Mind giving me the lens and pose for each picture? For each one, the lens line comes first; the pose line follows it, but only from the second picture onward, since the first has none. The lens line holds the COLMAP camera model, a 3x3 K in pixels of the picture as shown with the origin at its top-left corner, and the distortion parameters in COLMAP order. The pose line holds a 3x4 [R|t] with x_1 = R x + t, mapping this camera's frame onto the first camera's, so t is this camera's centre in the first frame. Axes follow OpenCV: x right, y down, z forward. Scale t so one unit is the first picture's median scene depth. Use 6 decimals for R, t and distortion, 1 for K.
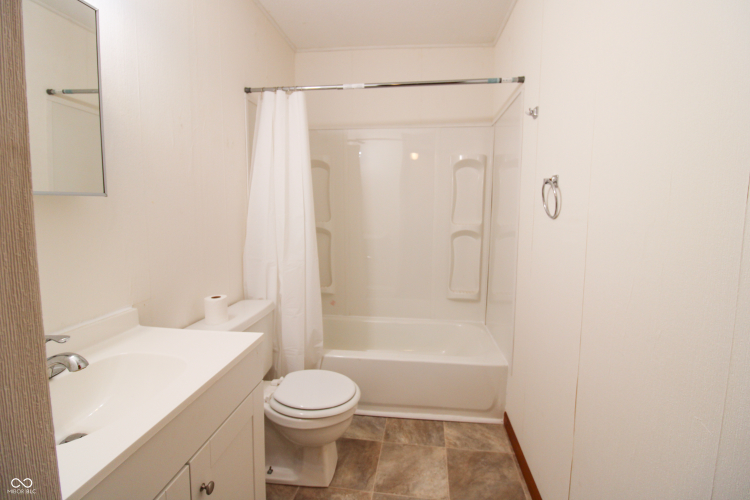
lens RADIAL K [[348.9, 0, 378.6], [0, 348.9, 244.9], [0, 0, 1]] dist [-0.001404, -0.009518]
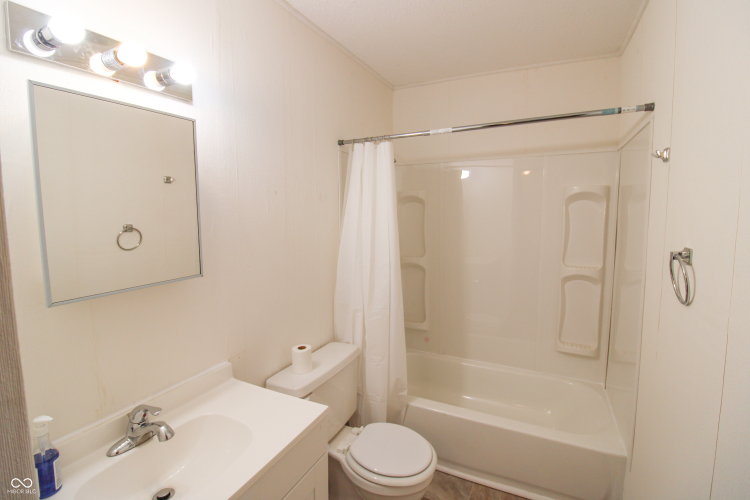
lens RADIAL K [[348.9, 0, 373.5], [0, 348.9, 250.0], [0, 0, 1]] dist [-0.001404, -0.009518]
pose [[0.942864, 0.017074, -0.332741, 0.074411], [-0.019452, 0.999804, -0.003818, -0.117892], [0.332610, 0.010072, 0.943011, 0.041677]]
